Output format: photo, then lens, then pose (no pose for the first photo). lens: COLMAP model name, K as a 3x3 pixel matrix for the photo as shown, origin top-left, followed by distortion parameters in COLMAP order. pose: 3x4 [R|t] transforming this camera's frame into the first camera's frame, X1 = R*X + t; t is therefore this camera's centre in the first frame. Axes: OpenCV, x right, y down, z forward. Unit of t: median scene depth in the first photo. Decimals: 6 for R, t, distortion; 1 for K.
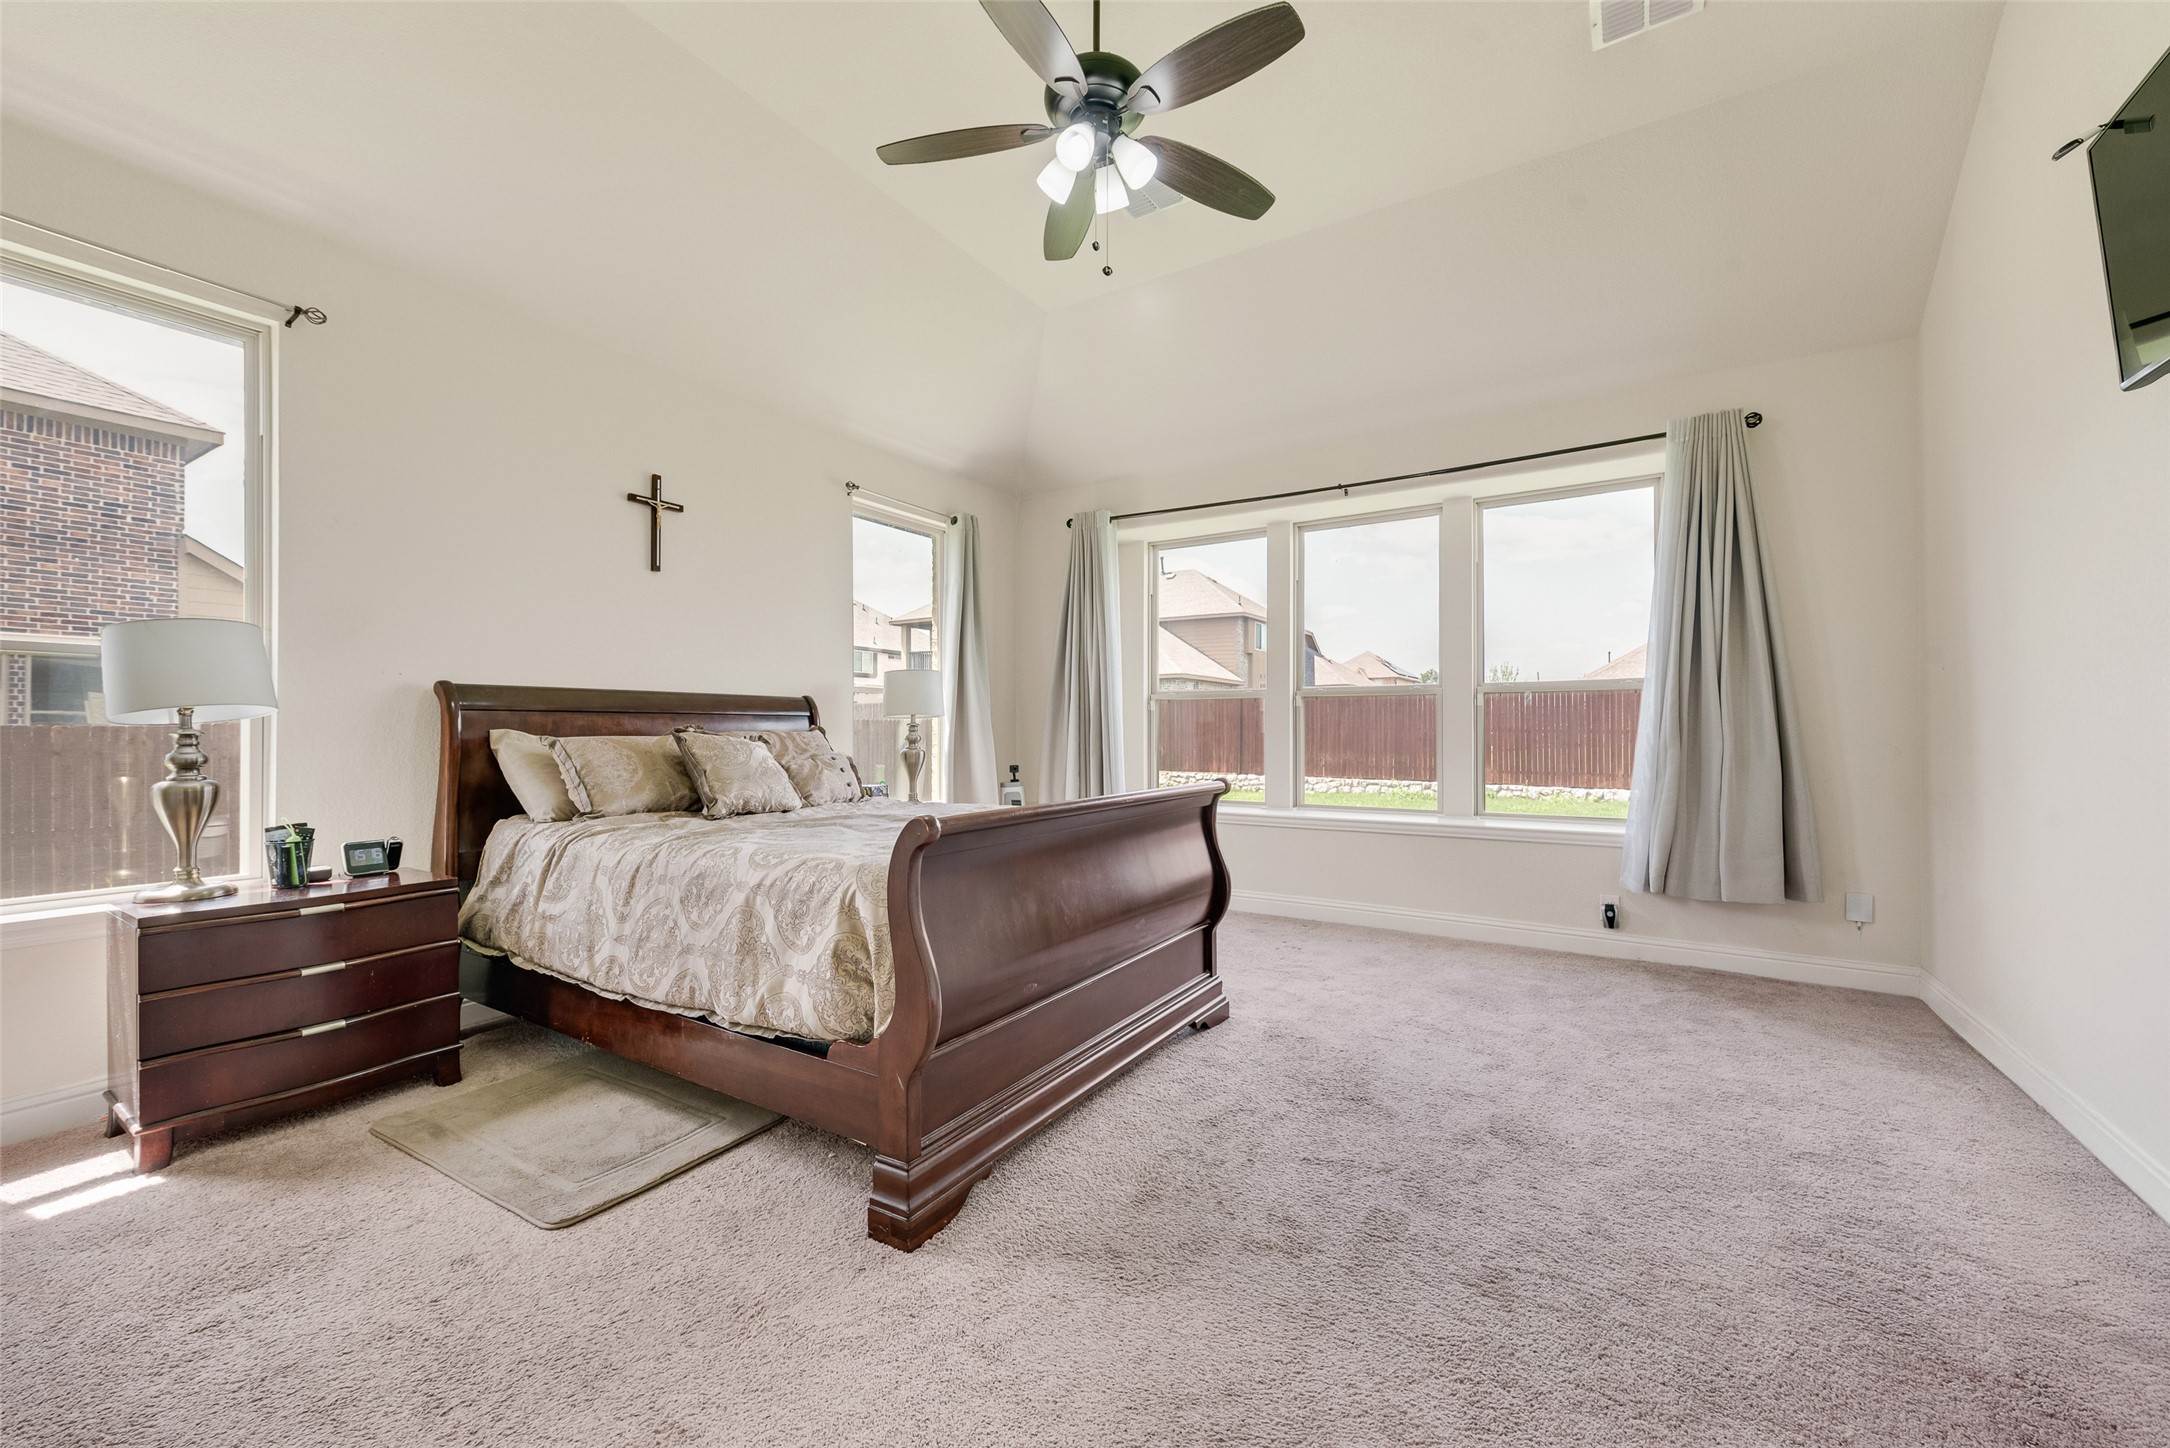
lens RADIAL K [[883.4, 0, 1075.2], [0, 883.4, 720.8], [0, 0, 1]] dist [0.009761, -0.001132]
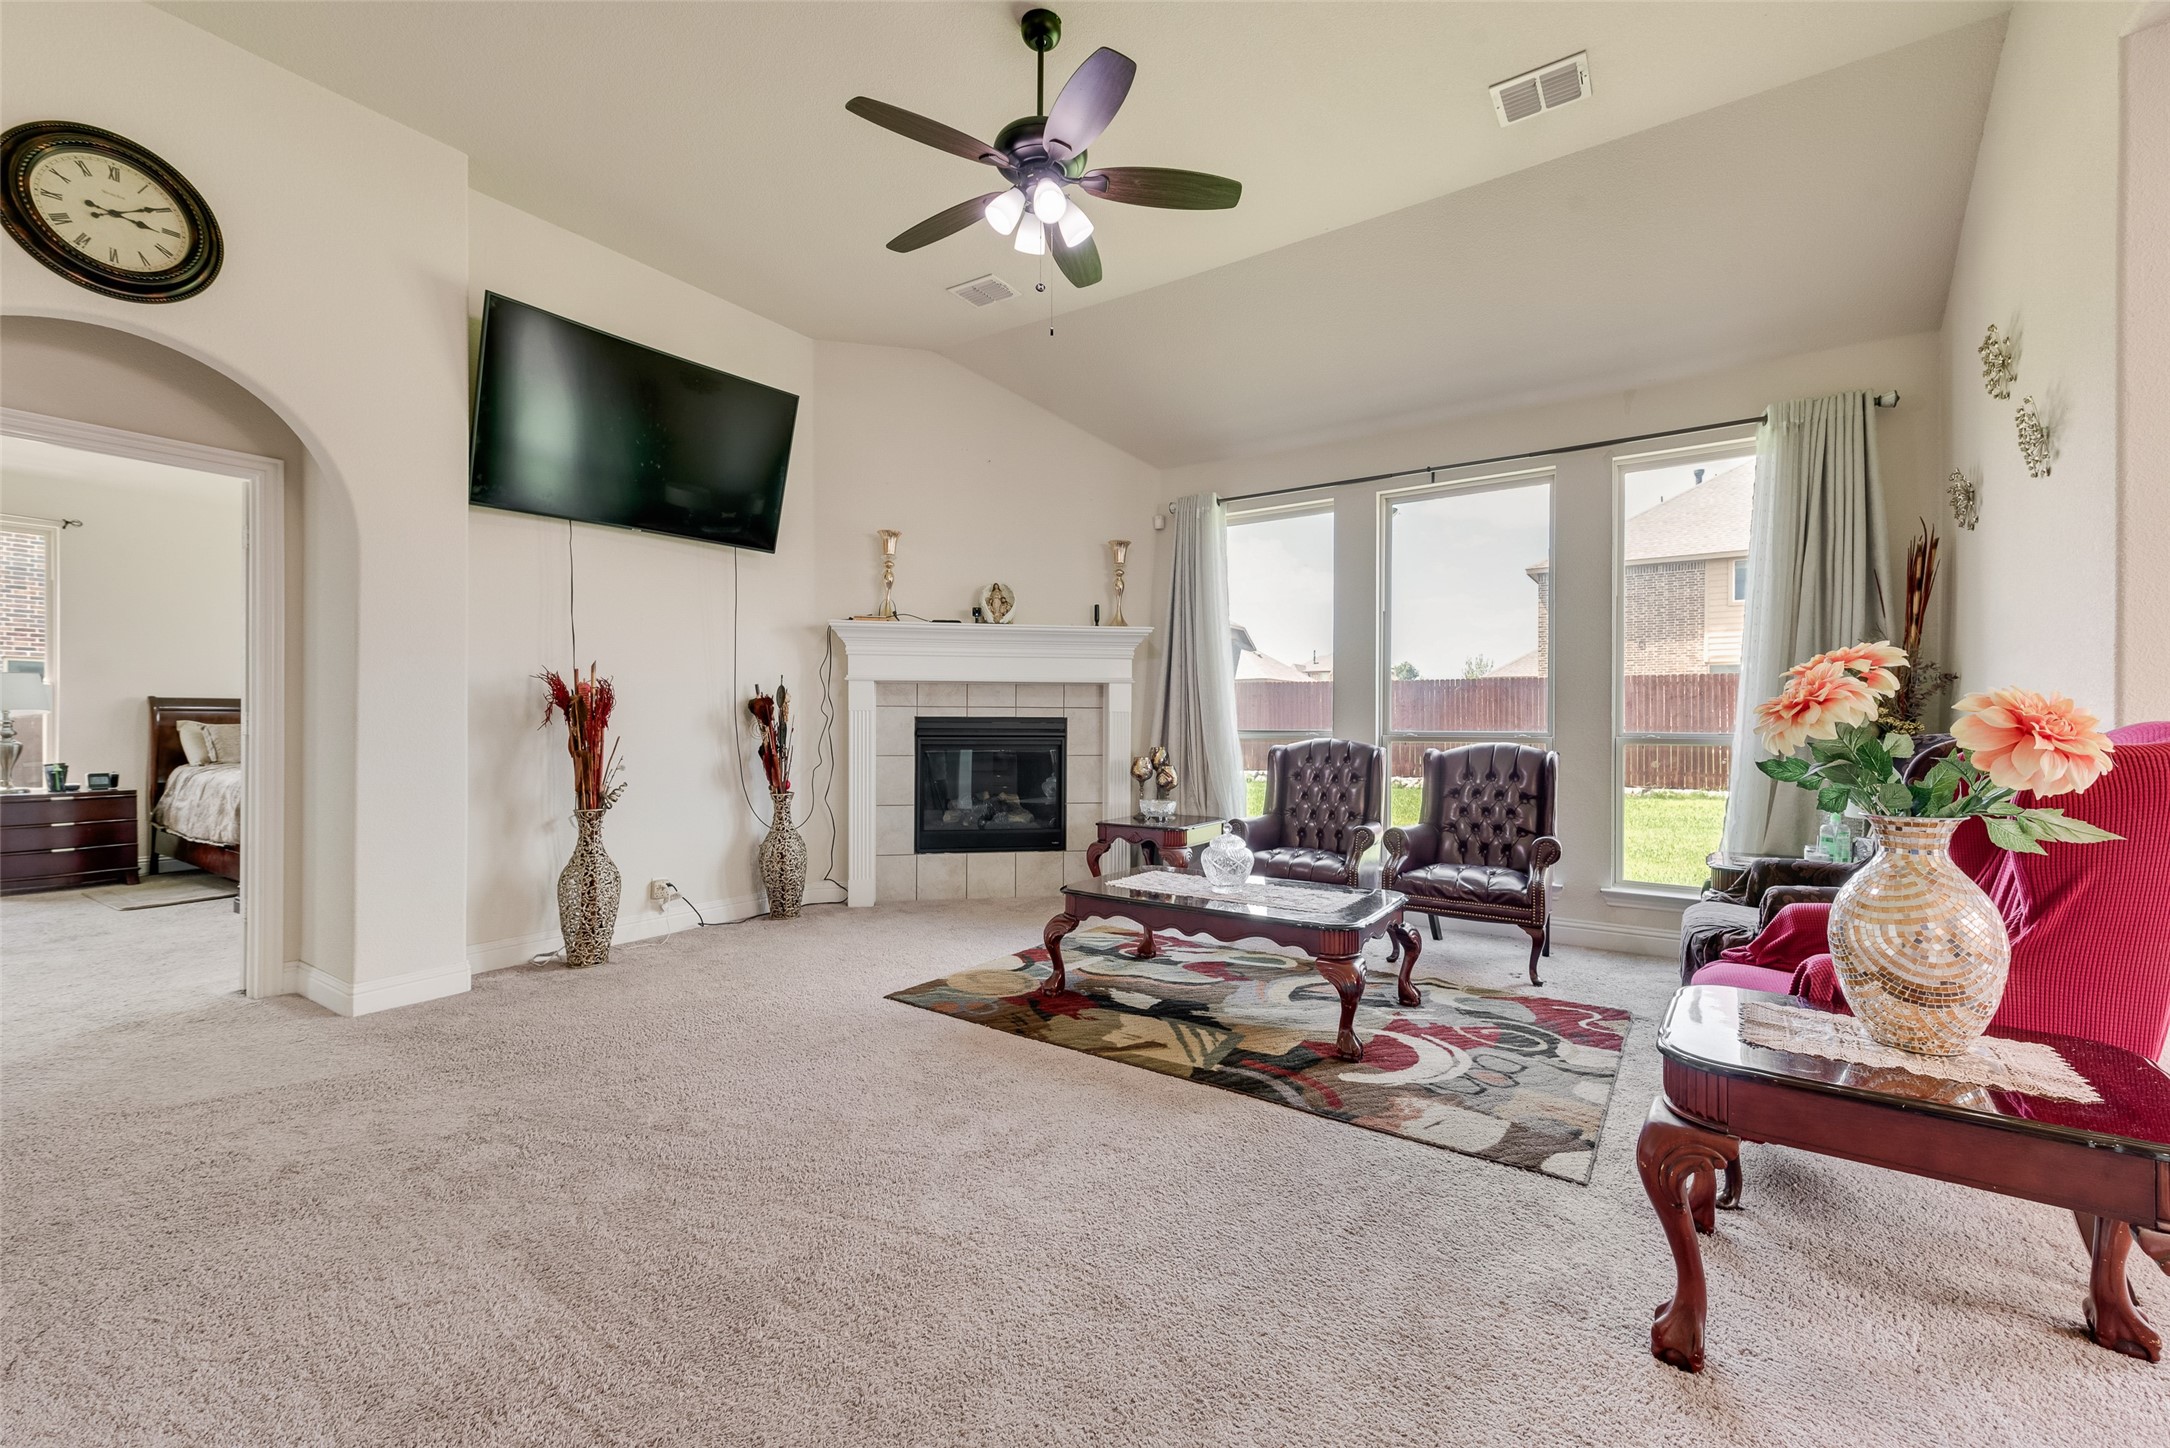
lens RADIAL K [[883.4, 0, 1077.1], [0, 883.4, 719.6], [0, 0, 1]] dist [0.009761, -0.001132]
pose [[0.999646, 0.003902, -0.026321, 1.577880], [-0.003635, 0.999941, 0.010208, -0.022430], [0.026359, -0.010109, 0.999601, -1.058230]]
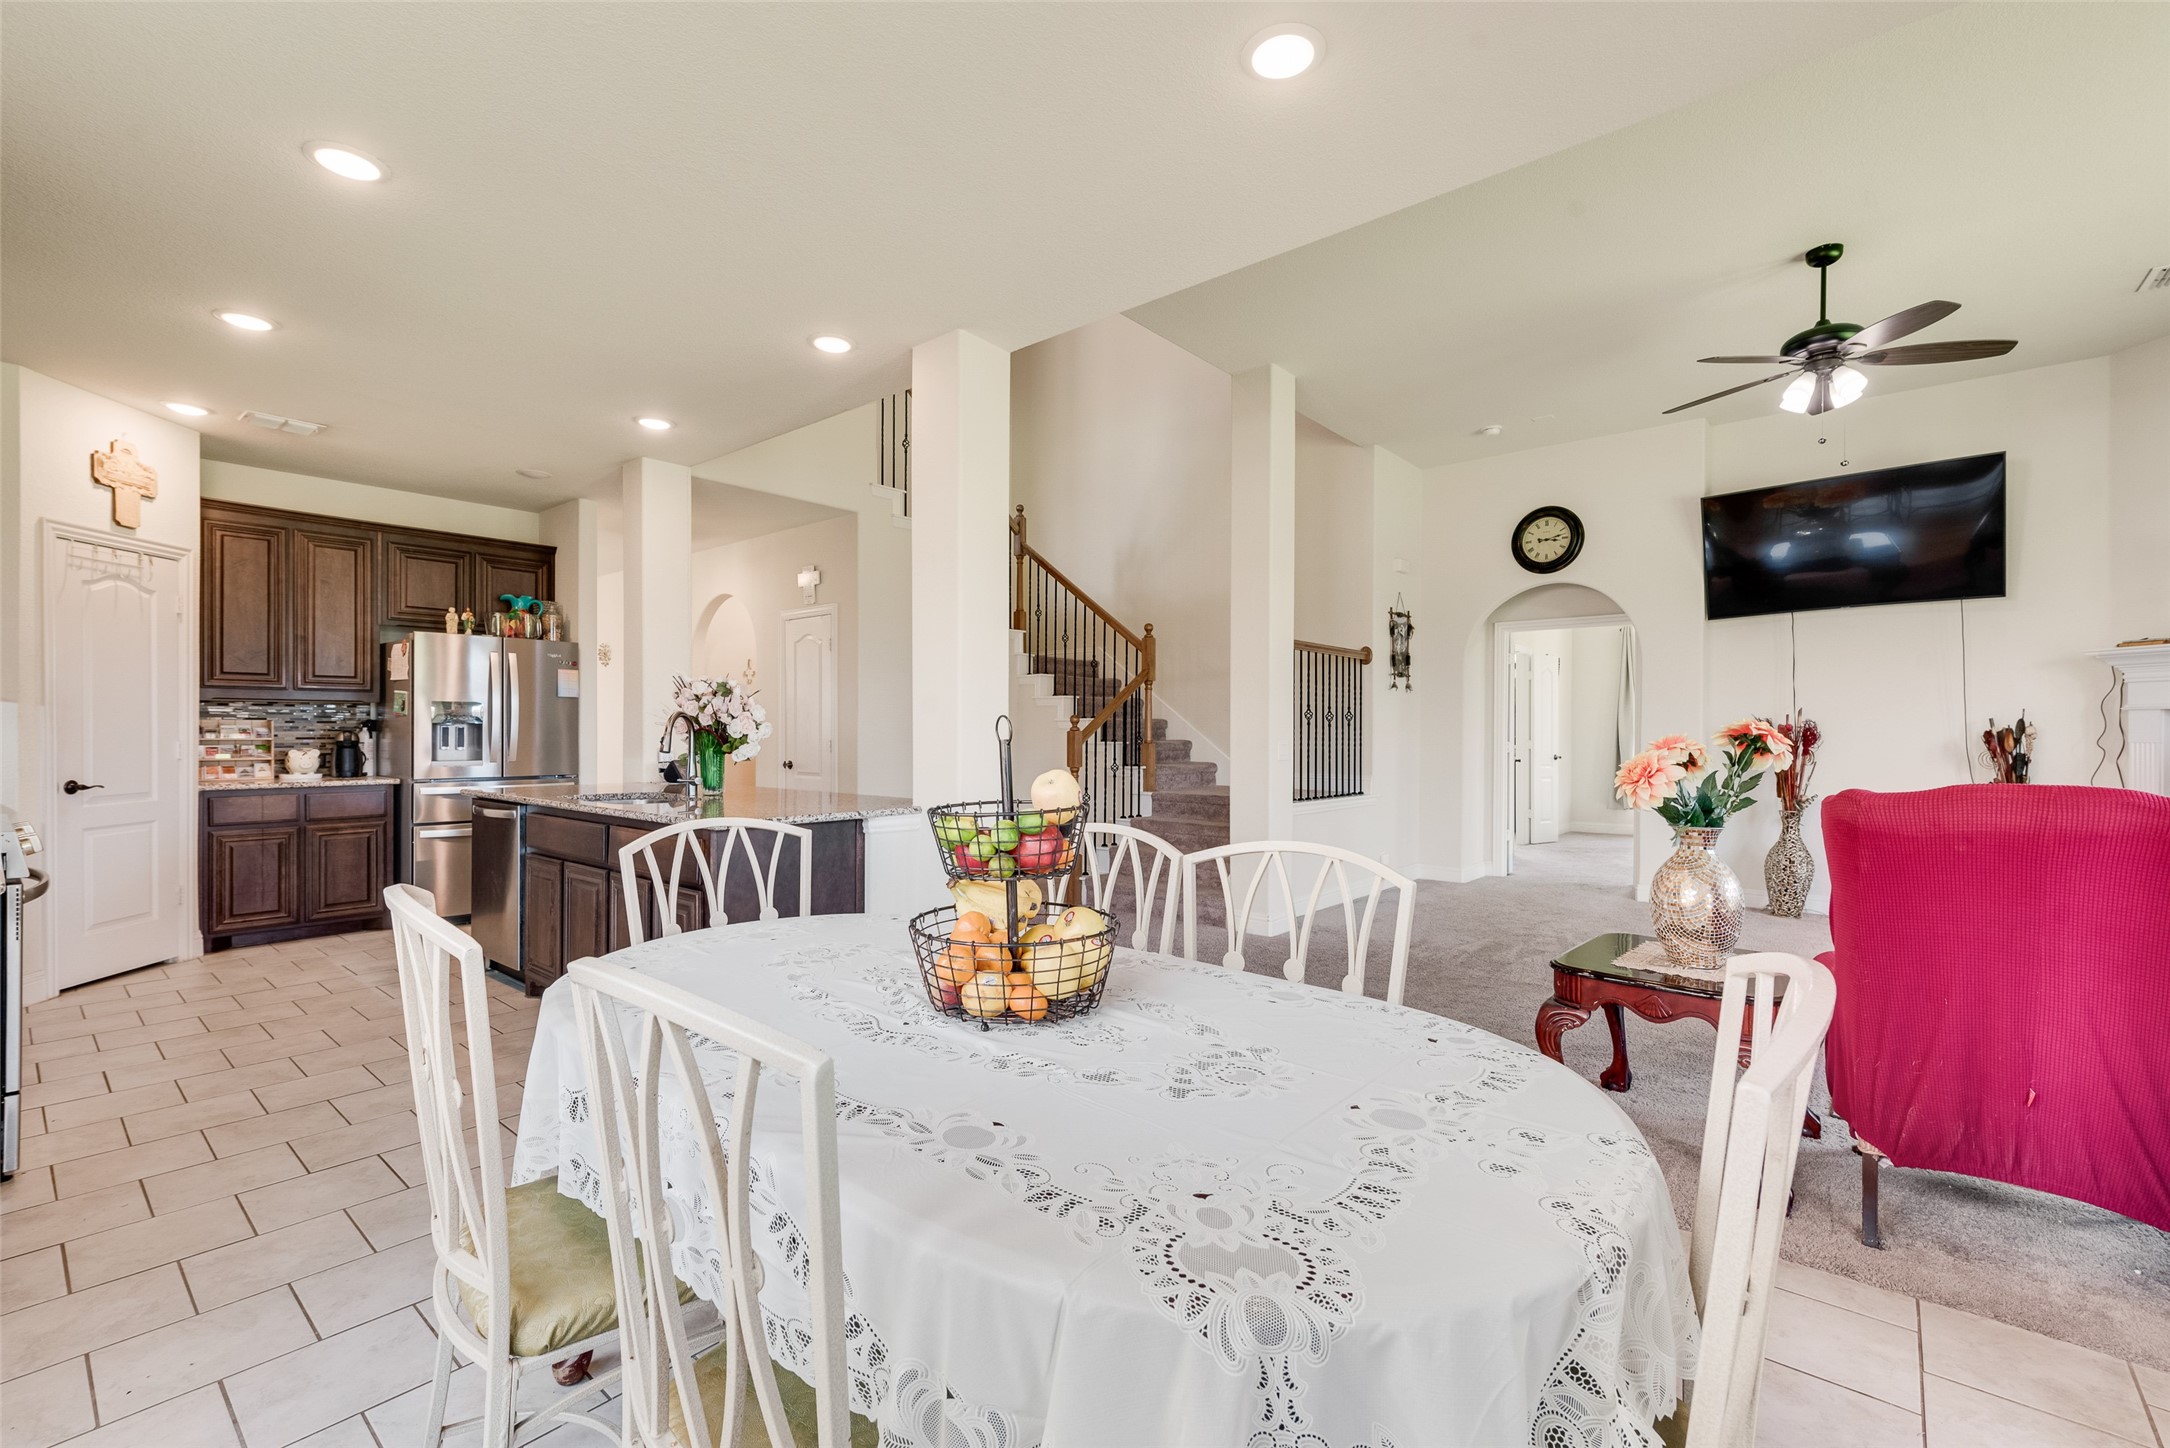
lens RADIAL K [[915.9, 0, 1081.9], [0, 915.9, 731.1], [0, 0, 1]] dist [-0.002688, -0.000785]
pose [[-0.139785, 0.001647, -0.990180, 3.142736], [0.007297, 0.999973, 0.000633, -0.061284], [0.990155, -0.007136, -0.139793, -0.994165]]
